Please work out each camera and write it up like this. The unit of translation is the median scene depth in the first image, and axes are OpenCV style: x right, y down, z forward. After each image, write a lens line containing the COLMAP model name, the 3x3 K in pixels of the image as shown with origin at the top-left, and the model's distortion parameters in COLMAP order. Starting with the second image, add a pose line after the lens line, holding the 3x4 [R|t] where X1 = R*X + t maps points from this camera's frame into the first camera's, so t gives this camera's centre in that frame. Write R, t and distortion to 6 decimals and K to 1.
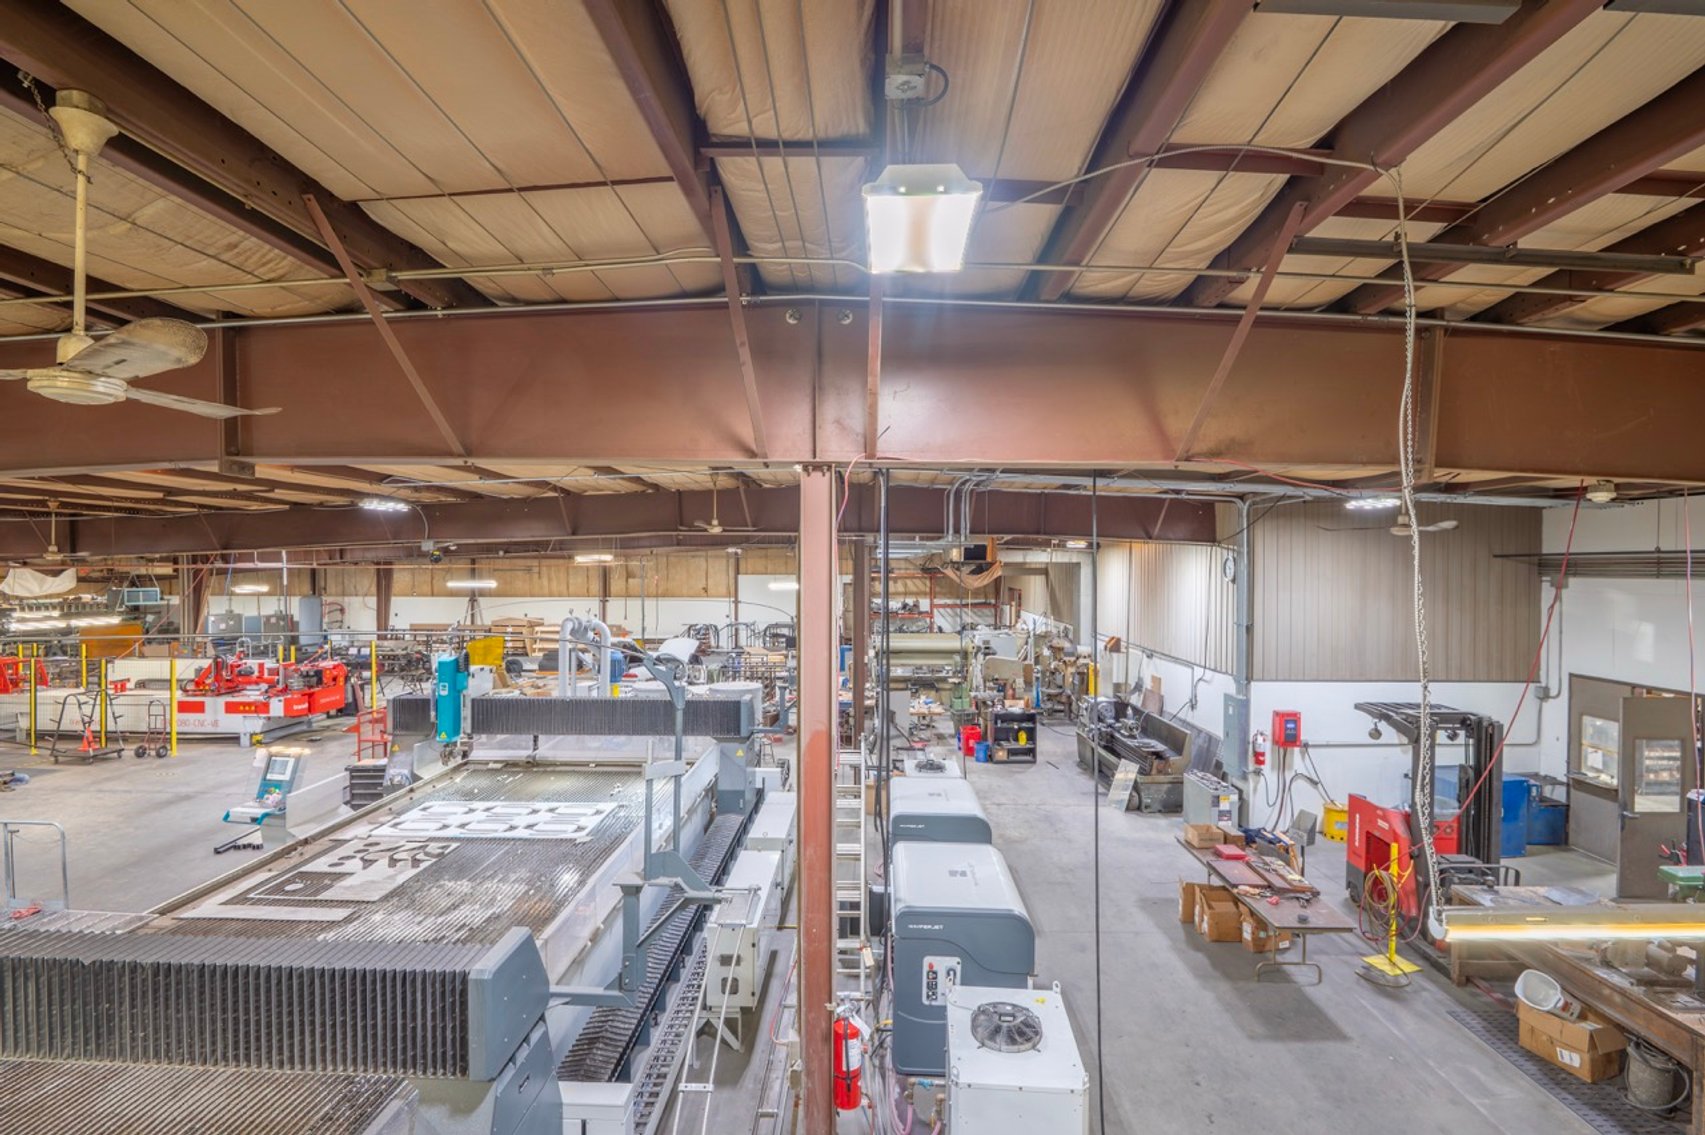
lens RADIAL K [[792.9, 0, 850.1], [0, 792.9, 574.4], [0, 0, 1]] dist [-0.011697, -0.002056]
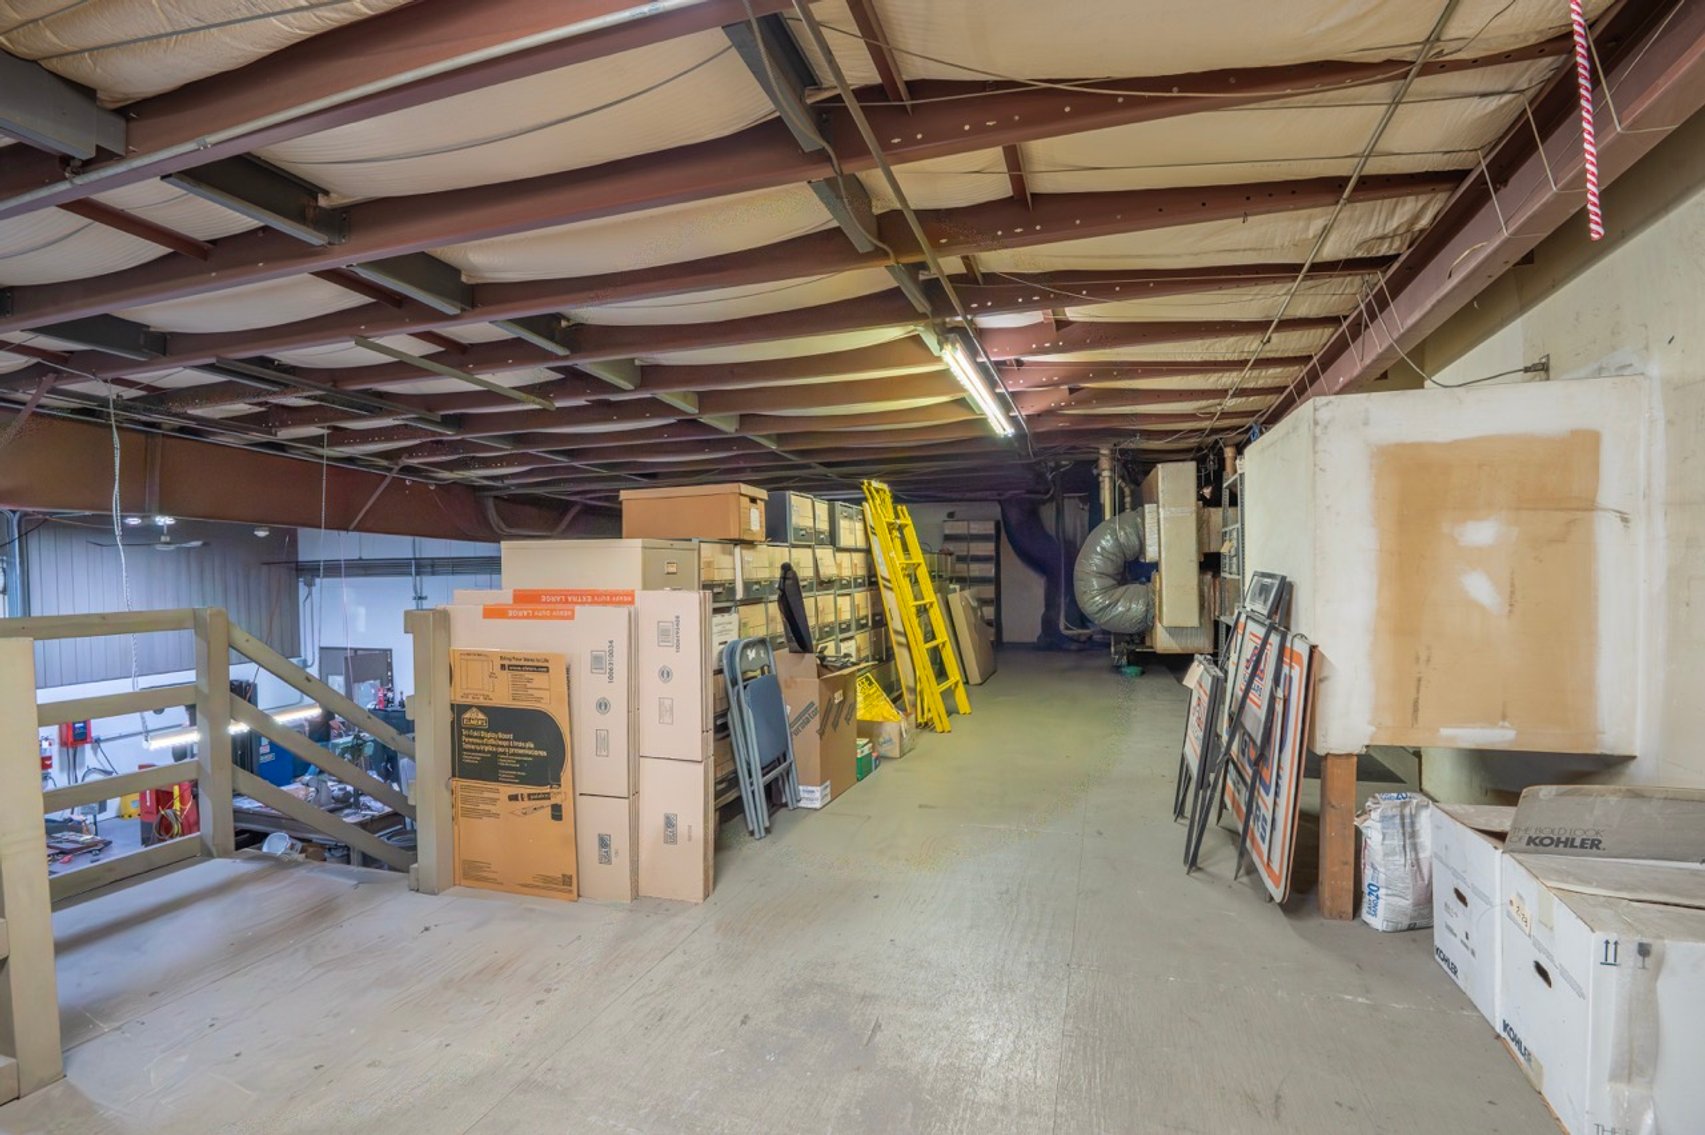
lens RADIAL K [[792.9, 0, 852.4], [0, 792.9, 576.7], [0, 0, 1]] dist [-0.011697, -0.002056]
pose [[0.282675, -0.031766, 0.958690, -0.160040], [0.033653, 0.999165, 0.023184, 0.000590], [-0.958625, 0.025709, 0.283508, -0.318701]]
